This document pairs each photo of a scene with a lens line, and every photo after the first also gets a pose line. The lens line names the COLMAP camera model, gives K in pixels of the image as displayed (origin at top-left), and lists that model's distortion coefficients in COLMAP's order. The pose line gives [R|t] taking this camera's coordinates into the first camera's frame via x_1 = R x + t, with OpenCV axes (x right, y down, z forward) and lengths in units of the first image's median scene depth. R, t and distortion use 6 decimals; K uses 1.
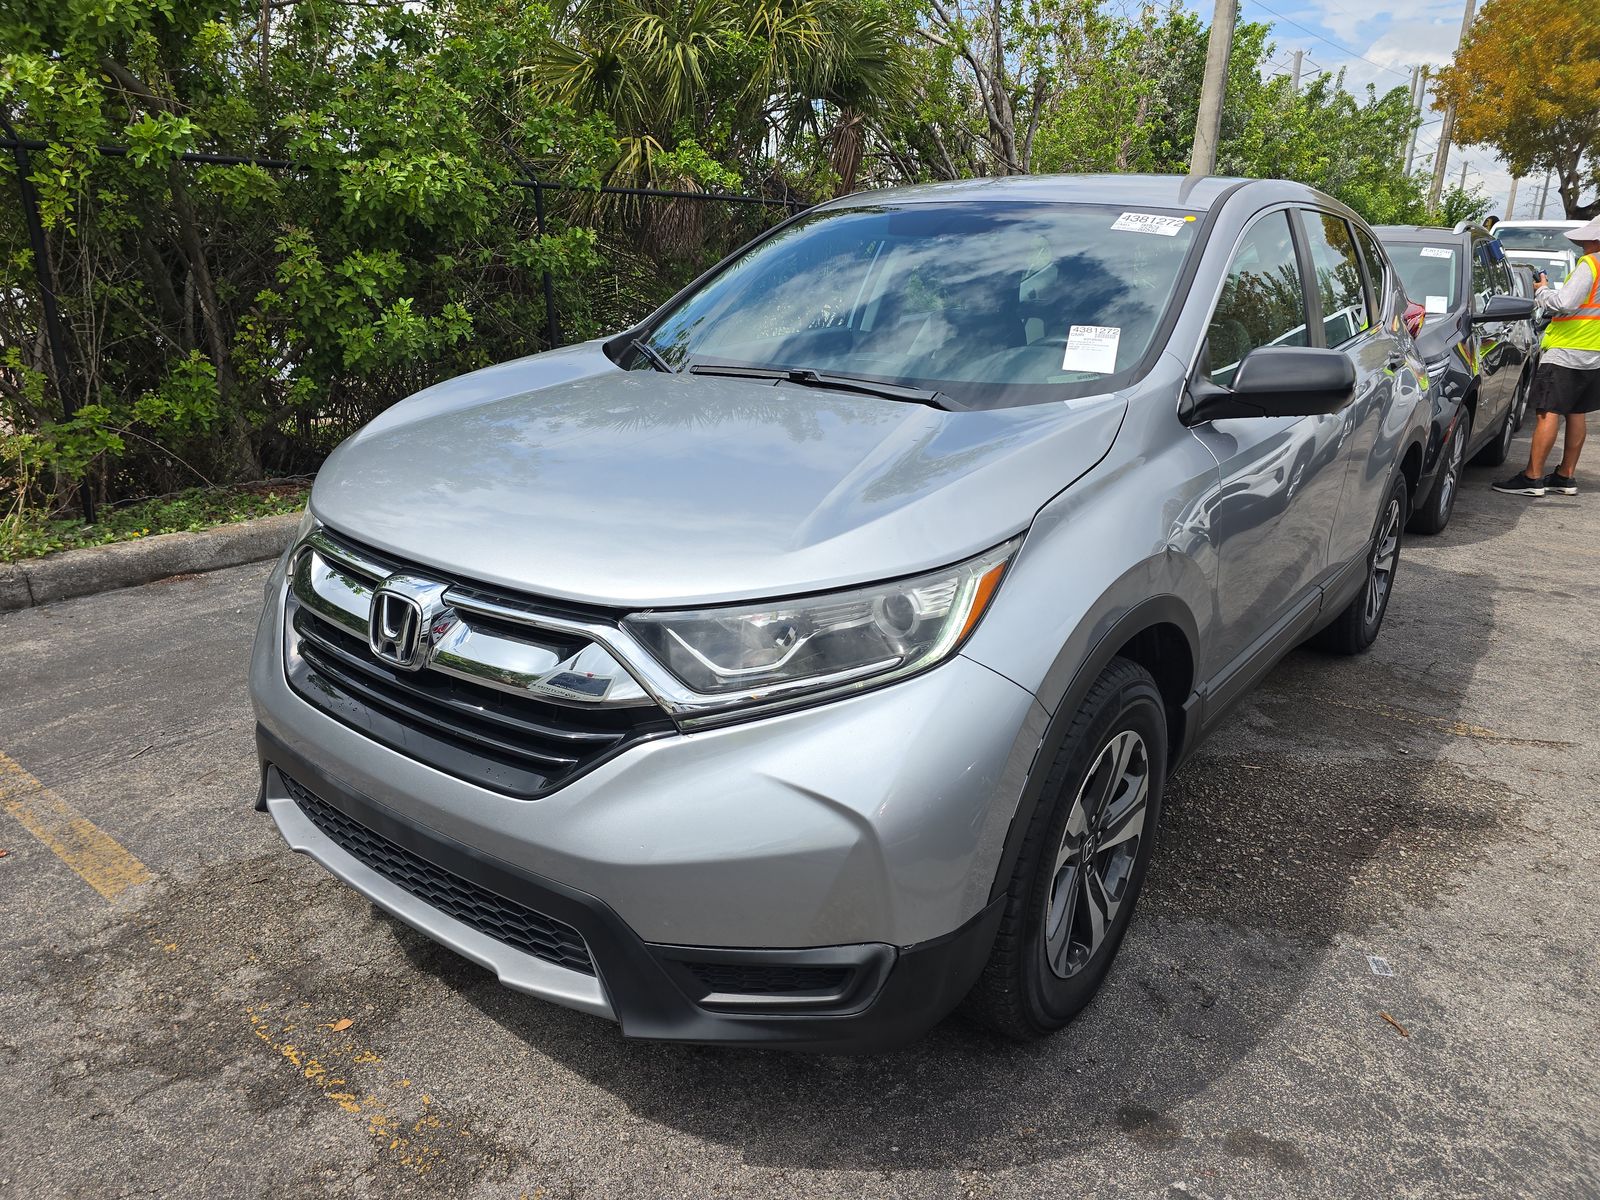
lens RADIAL K [[1093.6, 0, 793.6], [0, 1093.6, 550.0], [0, 0, 1]] dist [0.074888, -0.074208]
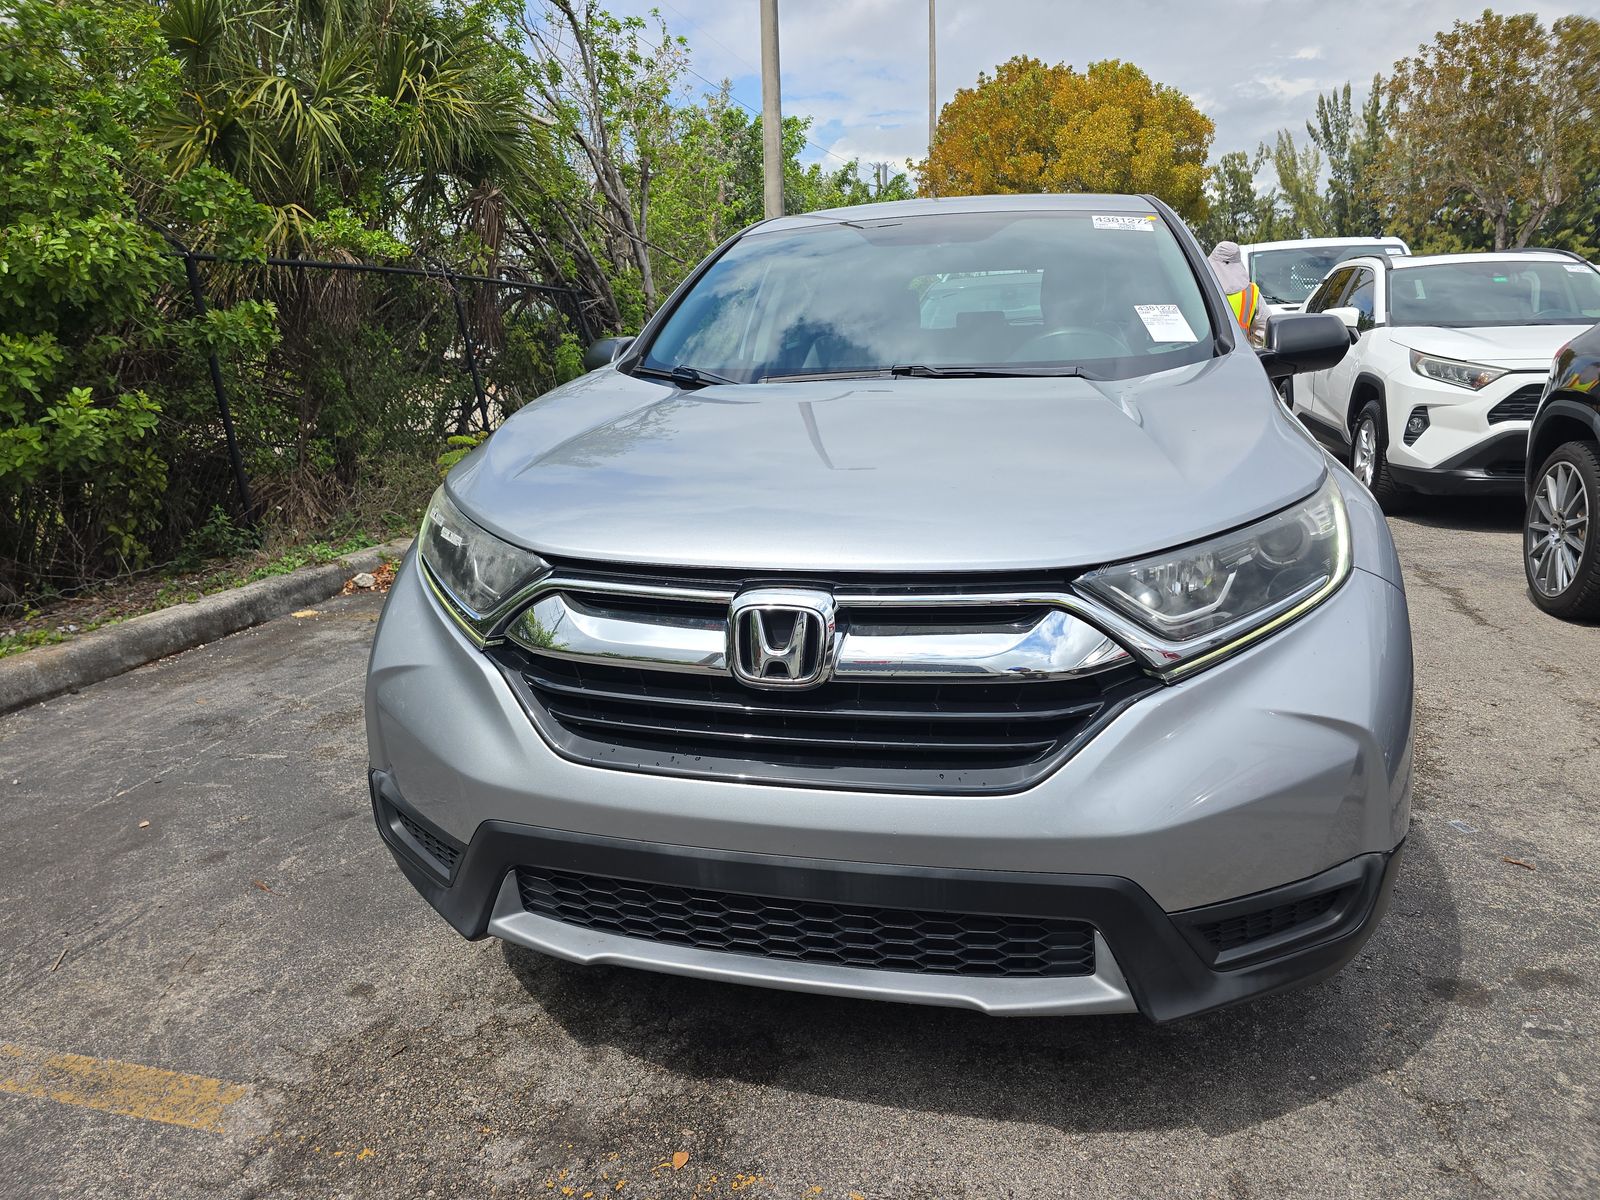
lens RADIAL K [[1093.6, 0, 793.6], [0, 1093.6, 550.0], [0, 0, 1]] dist [0.074888, -0.074208]
pose [[0.918311, -0.130322, 0.373793, -0.455267], [0.157431, 0.986603, -0.042790, 0.024309], [-0.363208, 0.098141, 0.926525, 0.129251]]
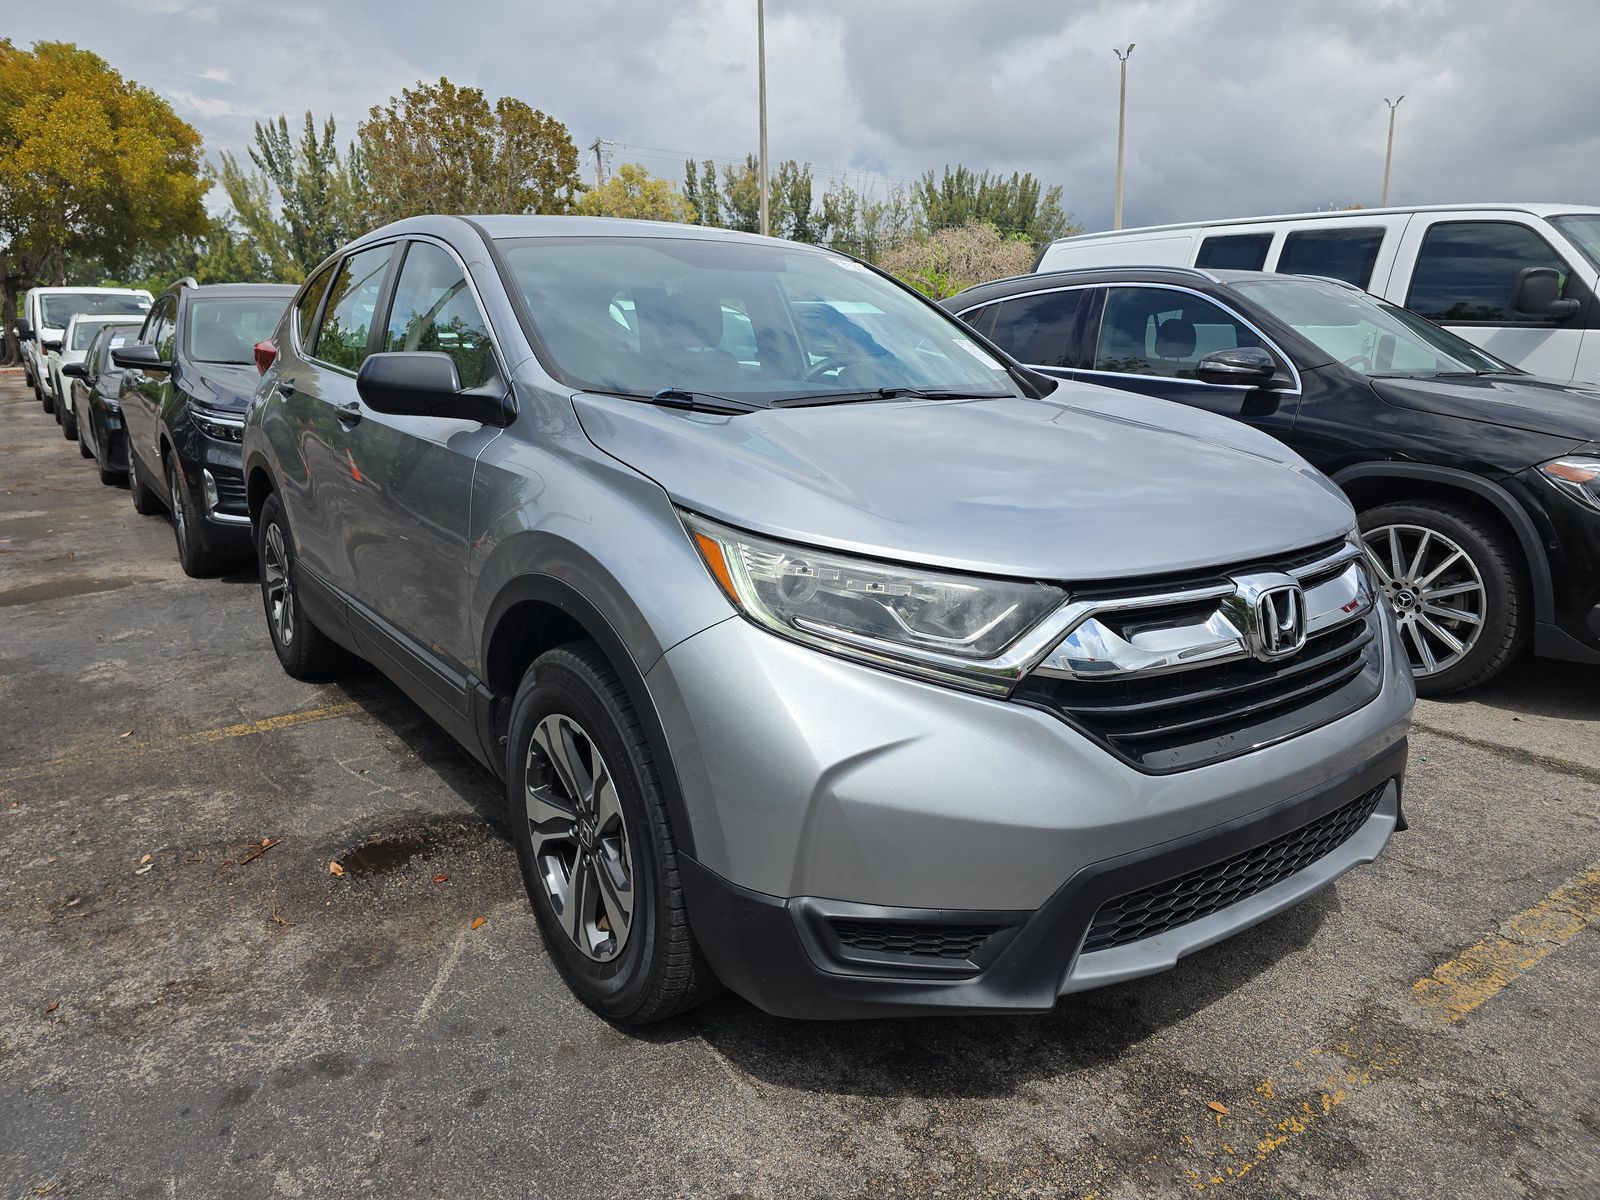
lens RADIAL K [[1093.6, 0, 793.6], [0, 1093.6, 550.0], [0, 0, 1]] dist [0.074888, -0.074208]
pose [[0.288232, -0.207360, 0.934839, -0.992924], [0.264094, 0.955622, 0.130544, -0.170514], [-0.920422, 0.209259, 0.330203, 0.730154]]
